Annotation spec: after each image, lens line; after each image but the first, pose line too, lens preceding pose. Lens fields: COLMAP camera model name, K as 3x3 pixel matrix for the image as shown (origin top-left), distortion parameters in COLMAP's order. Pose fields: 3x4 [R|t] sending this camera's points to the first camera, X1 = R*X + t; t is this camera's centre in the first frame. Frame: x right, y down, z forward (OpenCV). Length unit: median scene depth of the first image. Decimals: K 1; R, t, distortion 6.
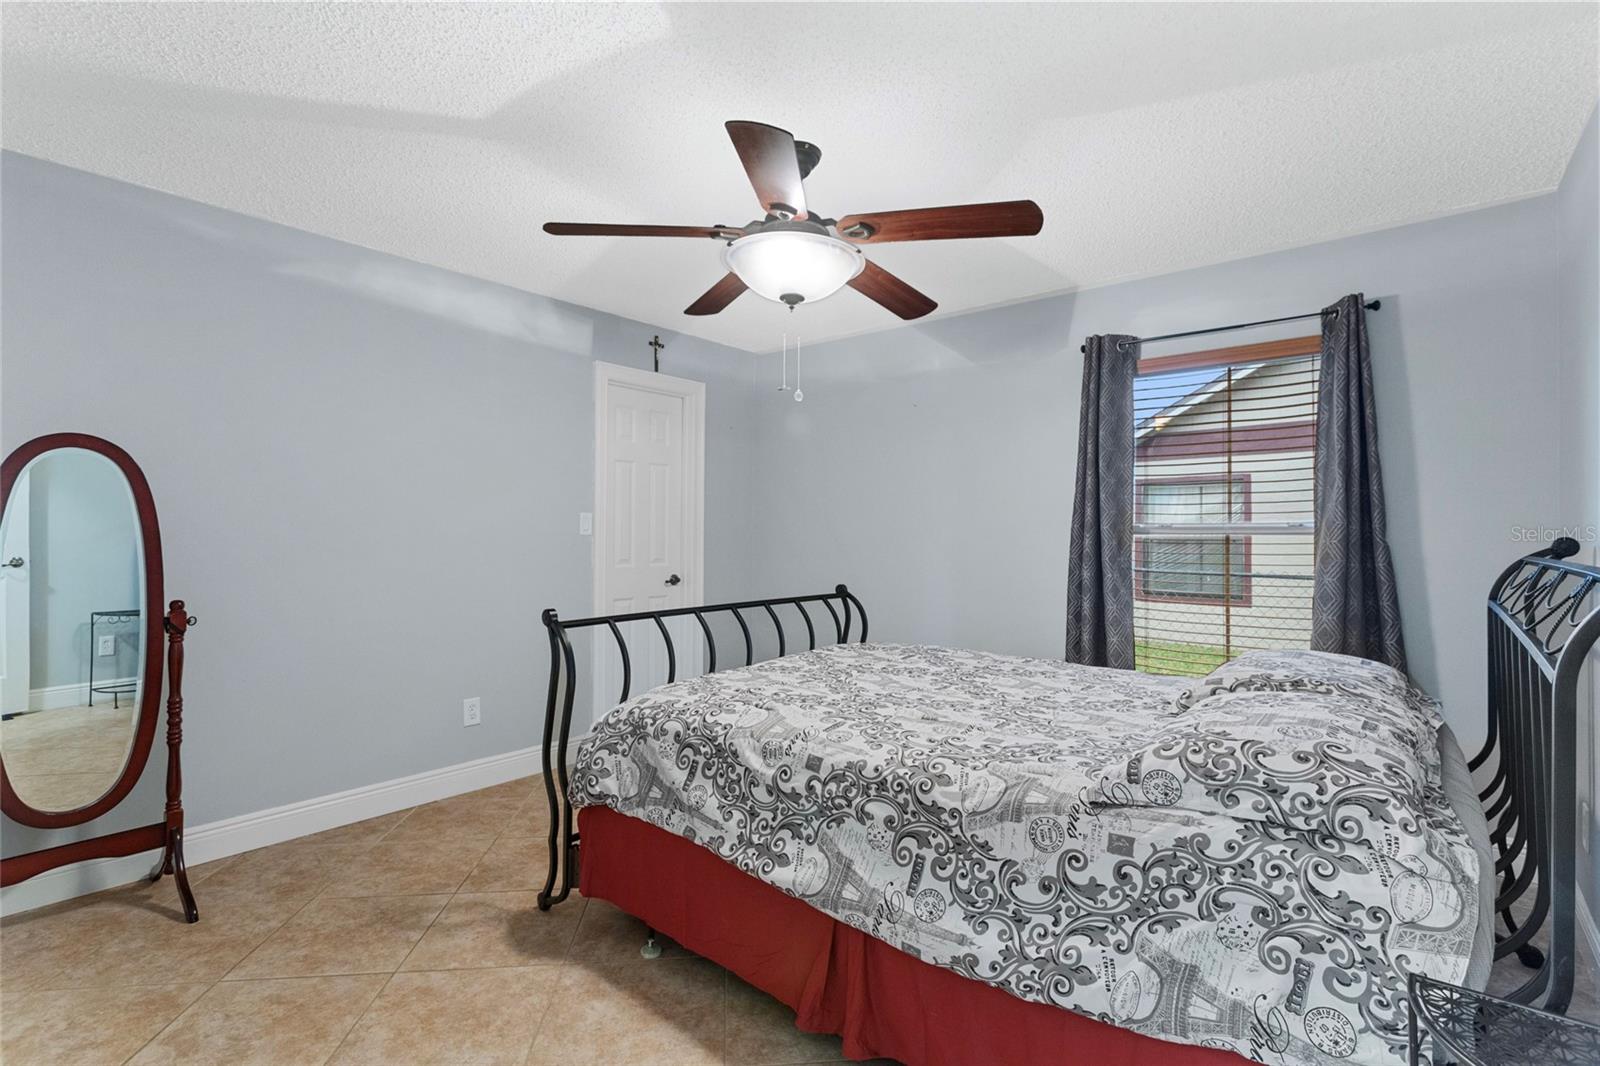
lens RADIAL K [[753.0, 0, 799.4], [0, 753.0, 528.6], [0, 0, 1]] dist [-0.003544, -0.000235]
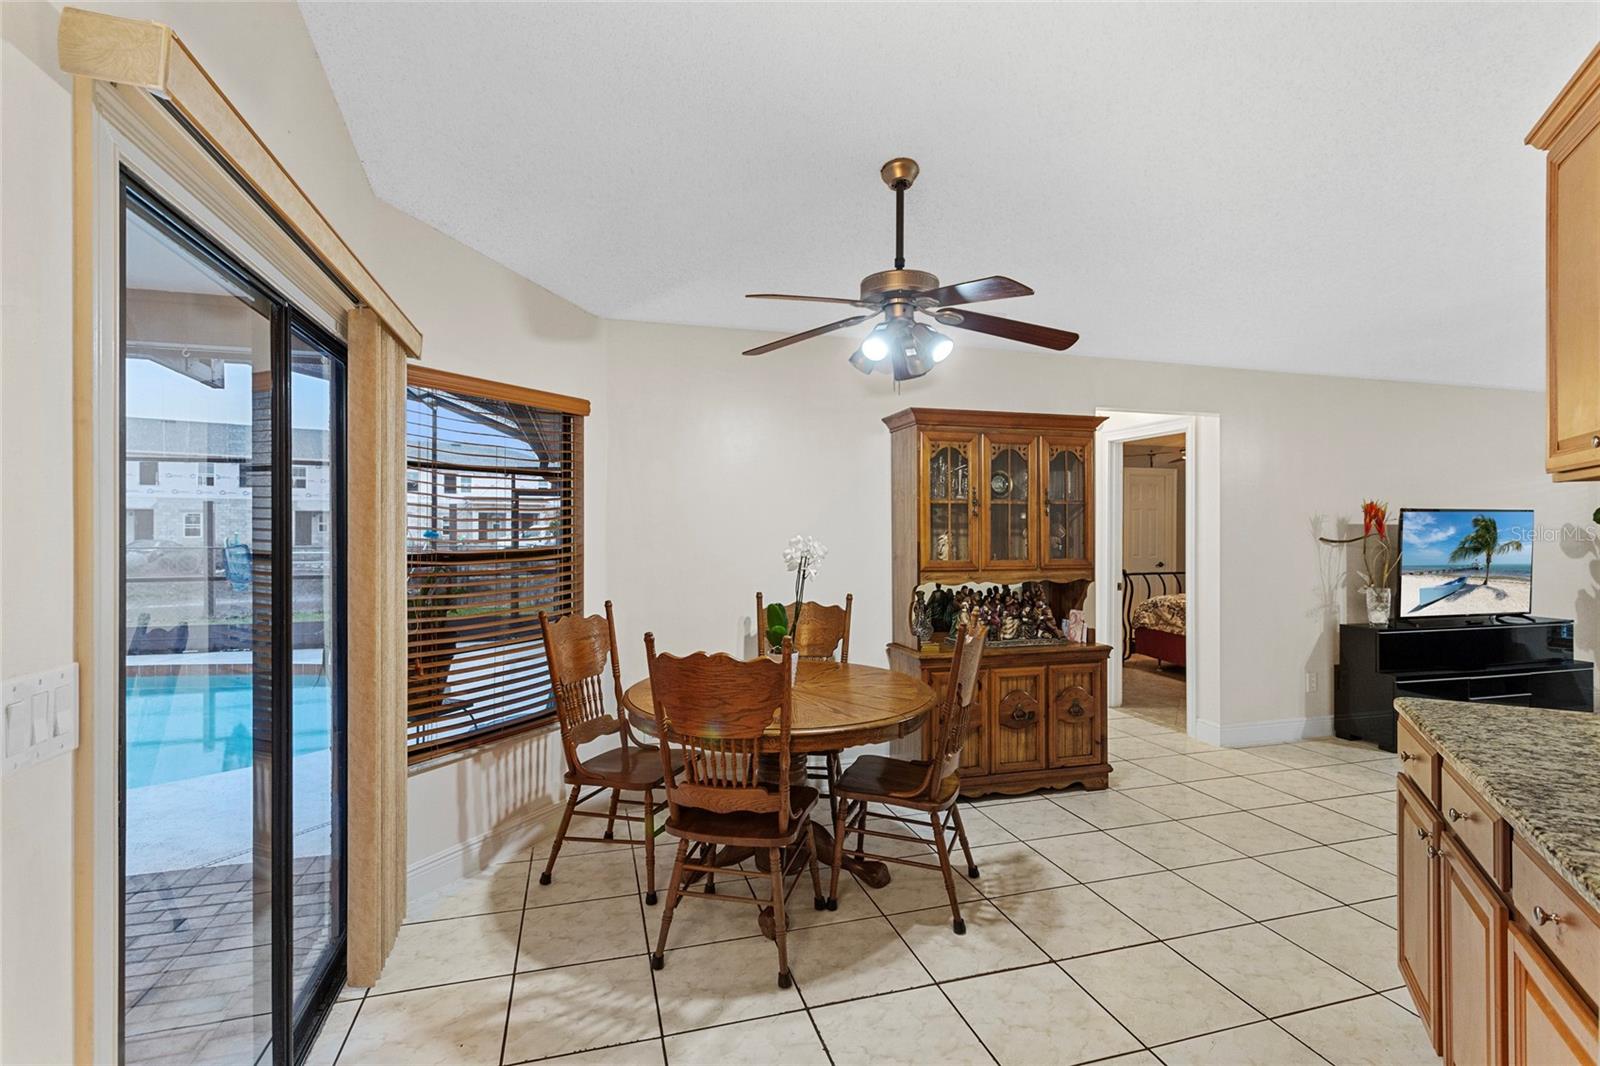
lens RADIAL K [[753.0, 0, 800.5], [0, 753.0, 532.7], [0, 0, 1]] dist [-0.003544, -0.000235]
pose [[0.833644, 0.002499, -0.552297, 0.319317], [0.004562, 0.999924, 0.011410, -0.098968], [0.552284, -0.012032, 0.833569, -2.664197]]
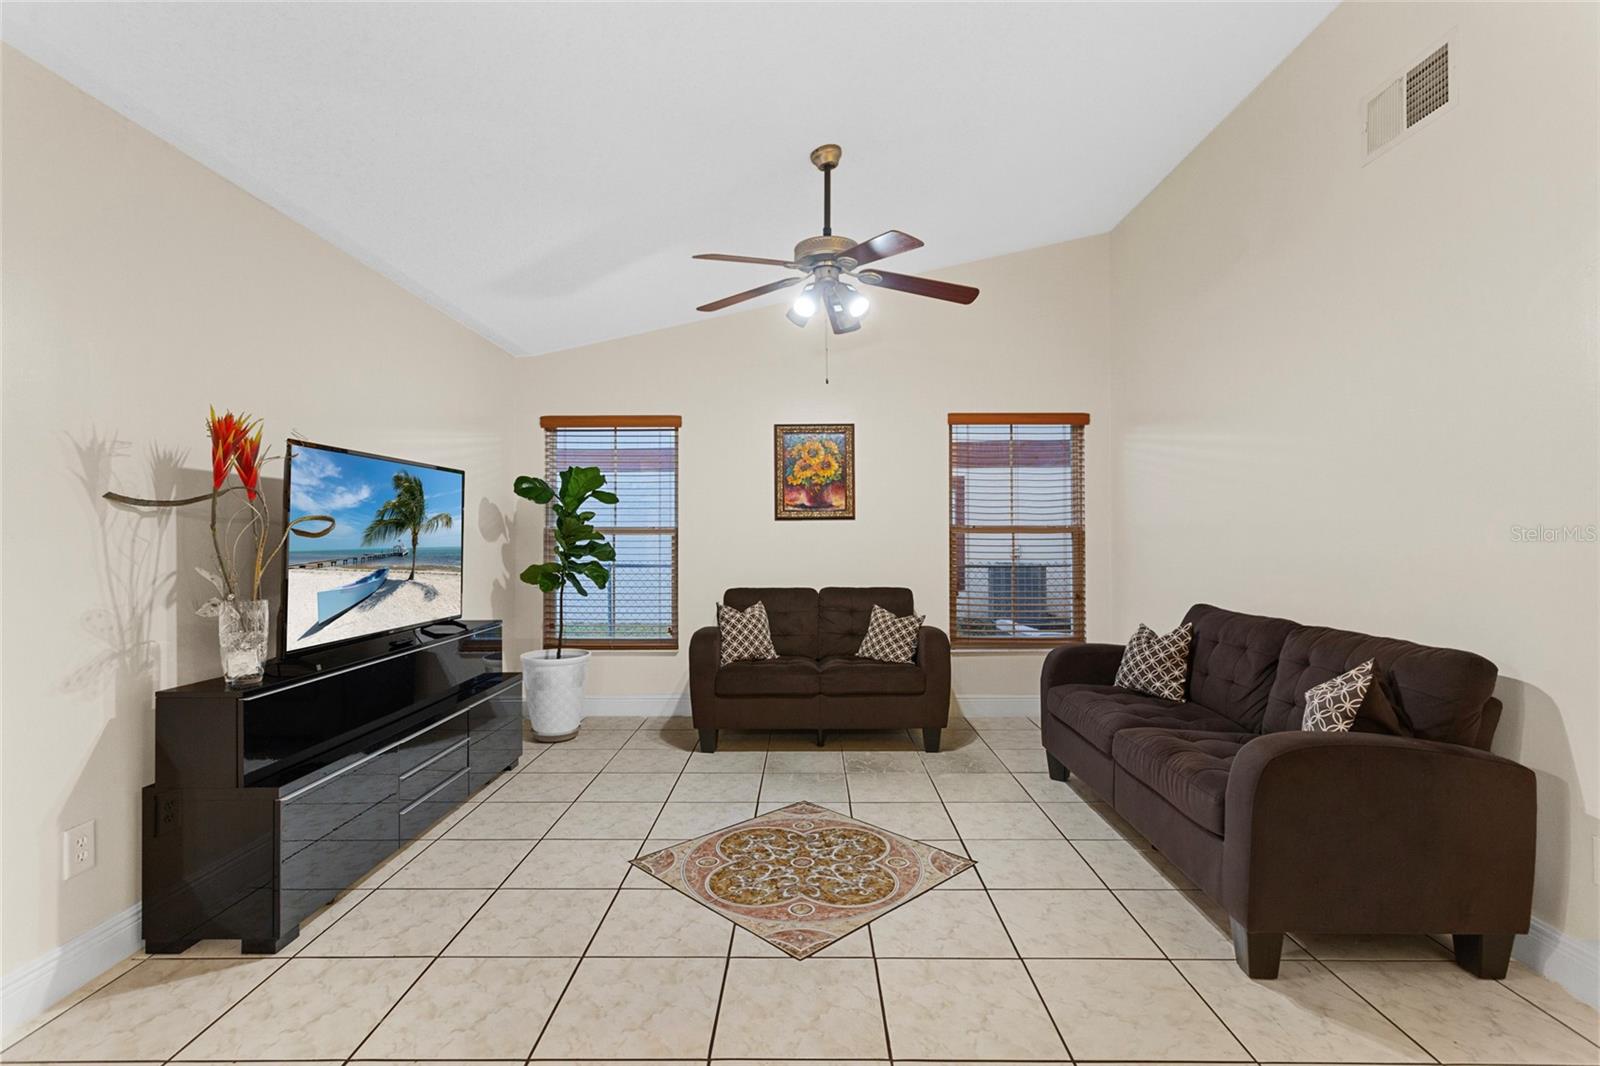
lens RADIAL K [[753.0, 0, 795.5], [0, 753.0, 511.7], [0, 0, 1]] dist [-0.003544, -0.000235]
pose [[0.770685, 0.005602, 0.637192, 0.440528], [0.008057, 0.999796, -0.018535, -0.002791], [-0.637166, 0.019419, 0.770482, -1.197073]]
